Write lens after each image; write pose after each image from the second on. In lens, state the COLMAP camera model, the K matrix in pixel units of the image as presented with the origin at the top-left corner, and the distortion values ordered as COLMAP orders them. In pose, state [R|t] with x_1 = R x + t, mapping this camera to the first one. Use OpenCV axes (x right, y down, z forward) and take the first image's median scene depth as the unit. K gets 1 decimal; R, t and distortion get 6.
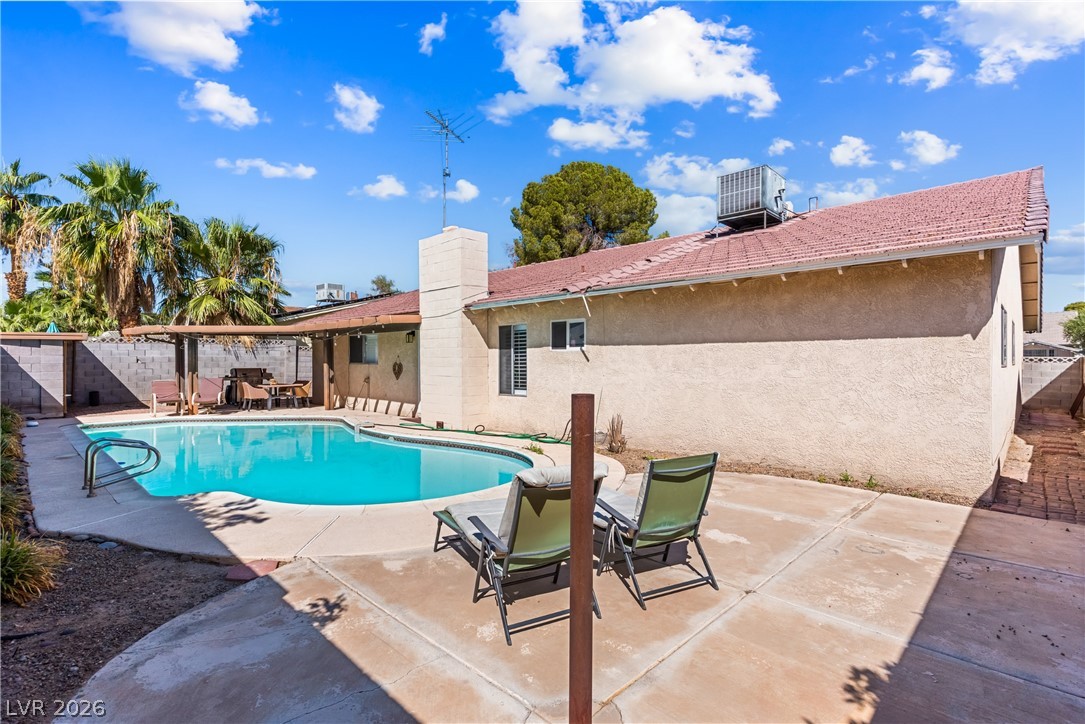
lens RADIAL K [[506.7, 0, 538.7], [0, 506.7, 359.7], [0, 0, 1]] dist [0.004492, 0.000026]
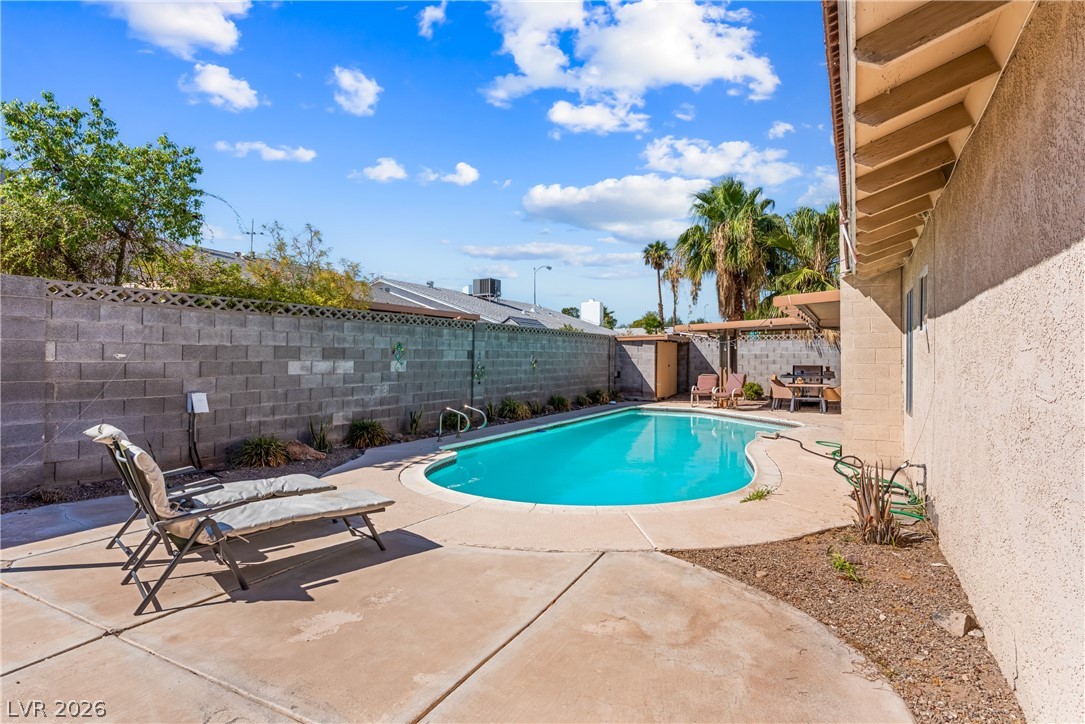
lens RADIAL K [[572.3, 0, 542.5], [0, 572.3, 362.0], [0, 0, 1]] dist [0.005979, 0.000433]
pose [[0.270754, 0.004985, -0.962636, 0.321490], [-0.003864, 0.999984, 0.004091, 0.009831], [0.962641, 0.002612, 0.270769, 0.313937]]
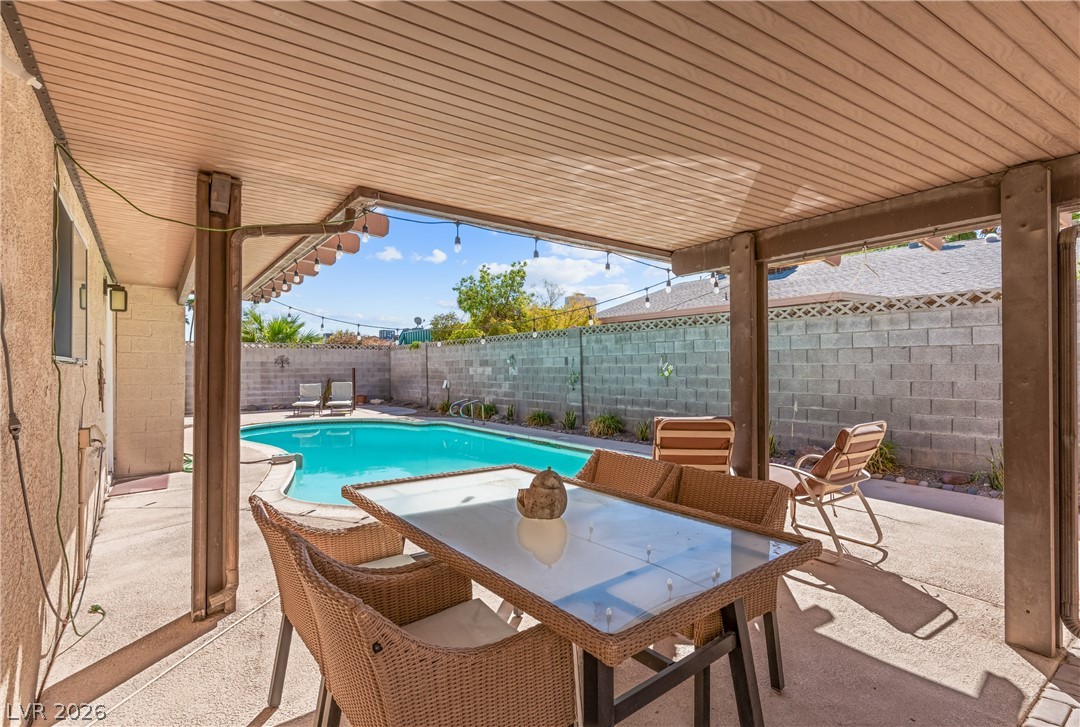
lens RADIAL K [[520.5, 0, 540.0], [0, 520.5, 363.5], [0, 0, 1]] dist [0.002464, -0.000031]
pose [[-0.988087, 0.008154, 0.153679, -0.554717], [0.007830, 0.999966, -0.002716, 0.008501], [-0.153696, -0.001480, -0.988117, 1.185891]]
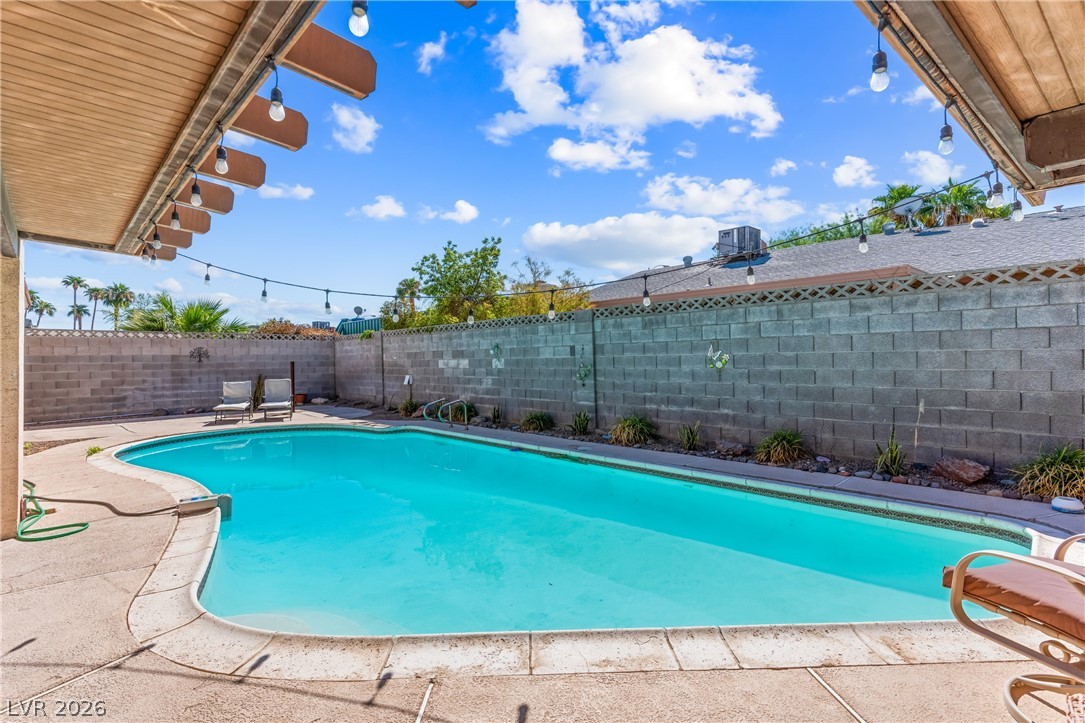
lens RADIAL K [[506.7, 0, 538.7], [0, 506.7, 359.2], [0, 0, 1]] dist [0.004492, 0.000026]
pose [[-0.999486, 0.015633, 0.027982, -0.453048], [0.015783, 0.999862, 0.005151, 0.009602], [-0.027898, 0.005590, -0.999595, 1.036455]]
